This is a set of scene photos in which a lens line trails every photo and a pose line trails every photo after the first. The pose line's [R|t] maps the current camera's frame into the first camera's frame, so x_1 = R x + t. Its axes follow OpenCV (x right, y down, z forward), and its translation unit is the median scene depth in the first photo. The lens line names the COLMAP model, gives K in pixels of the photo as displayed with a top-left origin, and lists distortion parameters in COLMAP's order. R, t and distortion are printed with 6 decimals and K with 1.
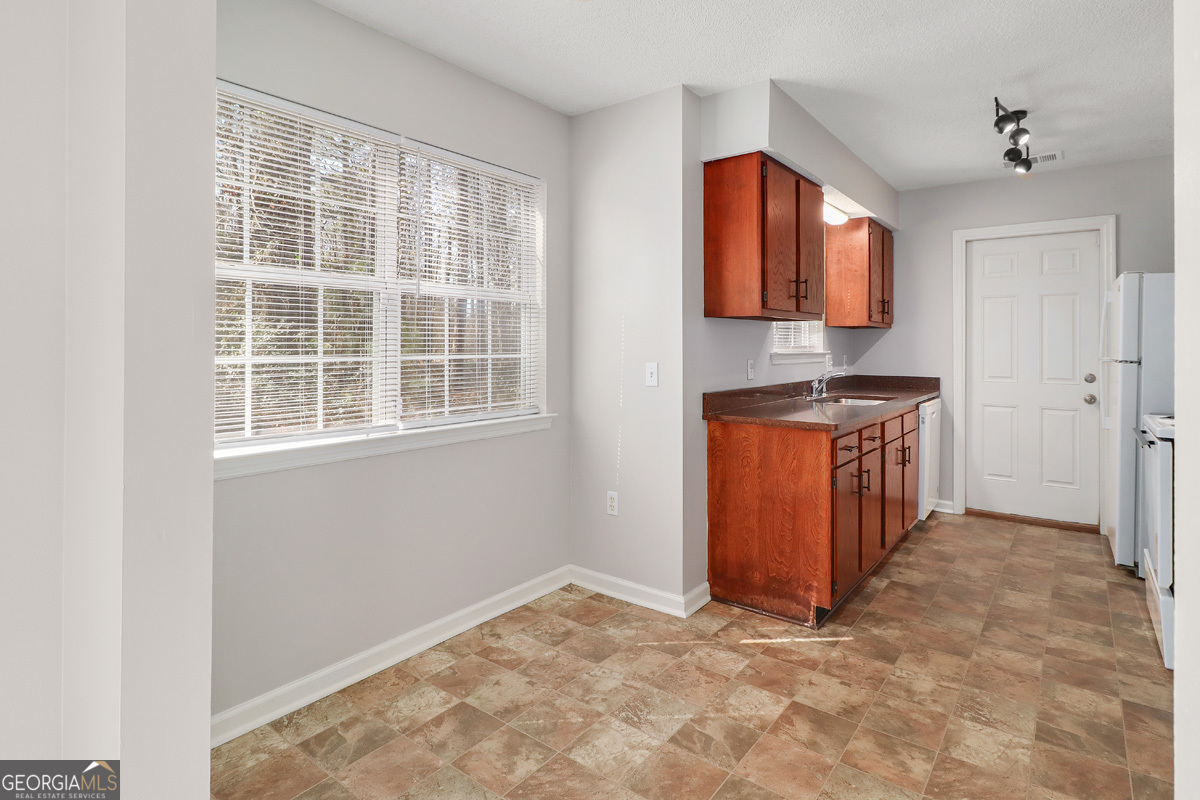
lens RADIAL K [[597.0, 0, 630.0], [0, 597.0, 342.0], [0, 0, 1]] dist [0.000106, -0.001288]
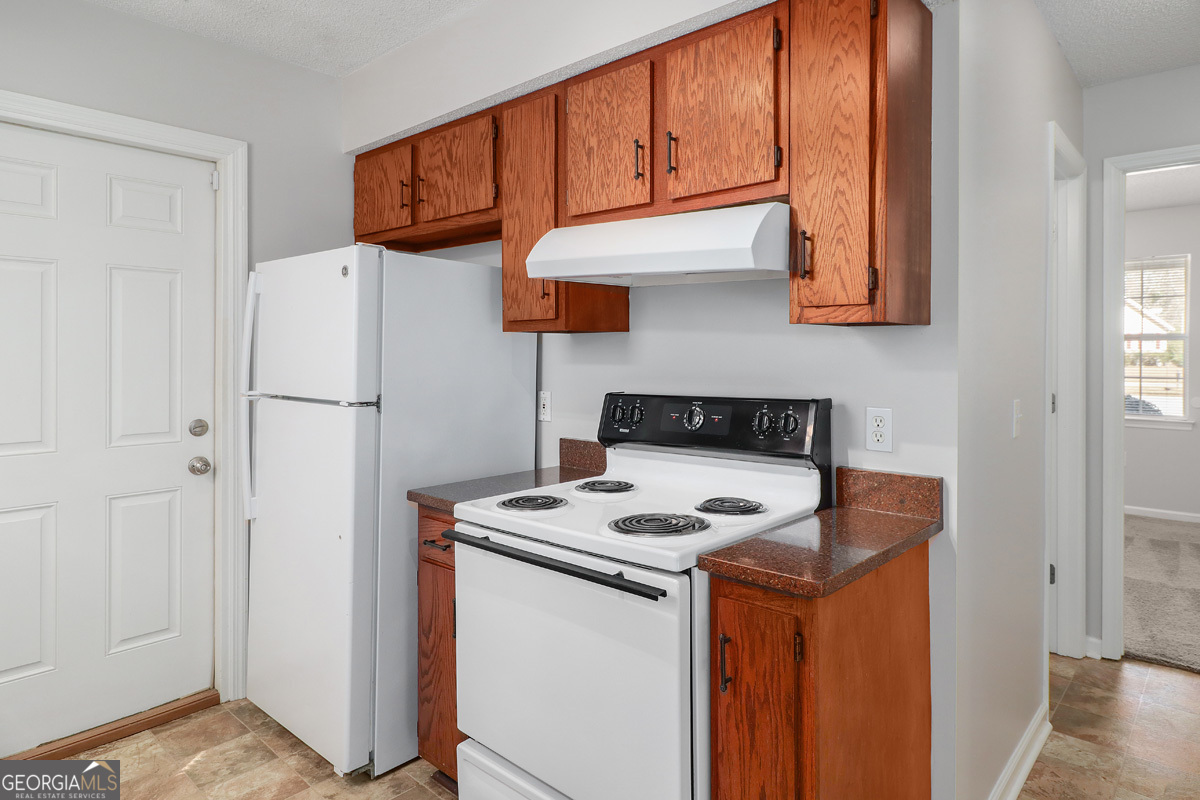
lens RADIAL K [[700.1, 0, 624.8], [0, 700.1, 350.1], [0, 0, 1]] dist [-0.000470, -0.000029]
pose [[0.079765, -0.004390, 0.996804, 0.234540], [-0.010097, 0.999935, 0.005212, -0.027425], [-0.996763, -0.010481, 0.079716, 0.827047]]
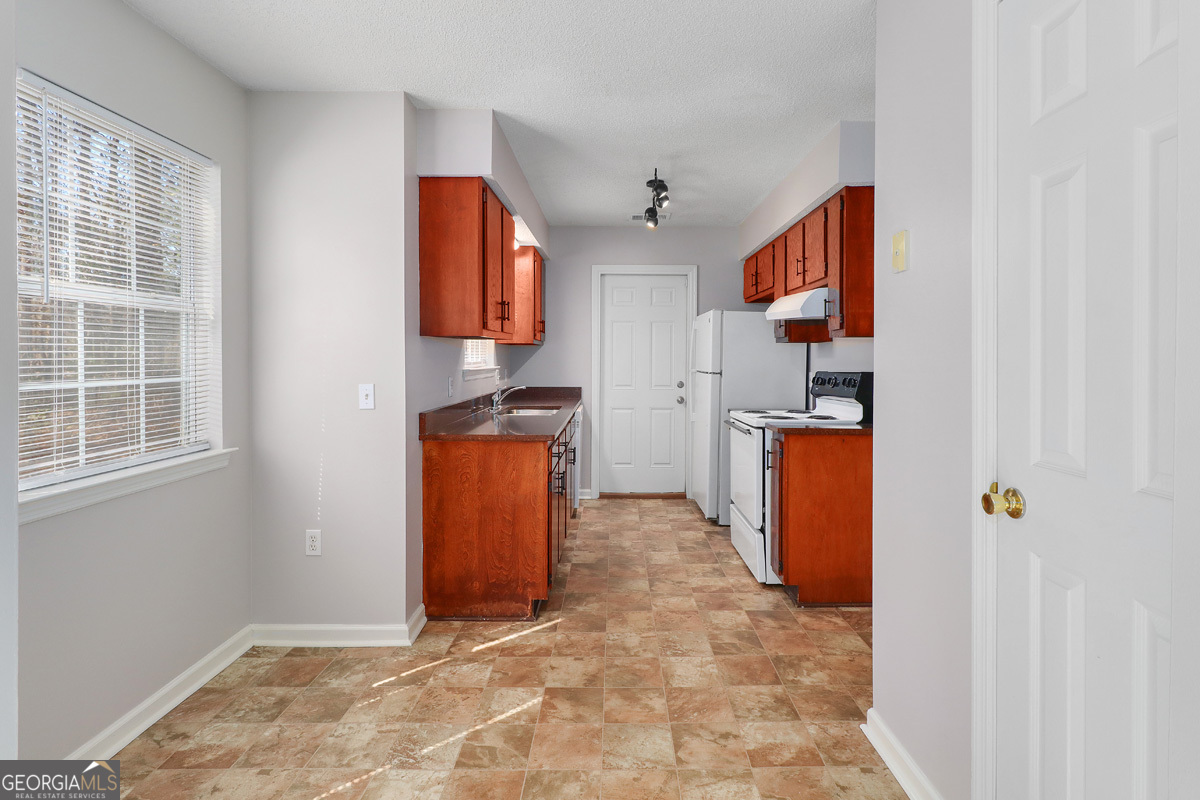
lens RADIAL K [[580.2, 0, 604.3], [0, 580.2, 362.2], [0, 0, 1]] dist [0.000661, -0.001320]
pose [[0.811510, -0.006629, 0.584301, -0.201105], [-0.004153, 0.999845, 0.017110, -0.016988], [-0.584324, -0.016312, 0.811356, 0.054716]]
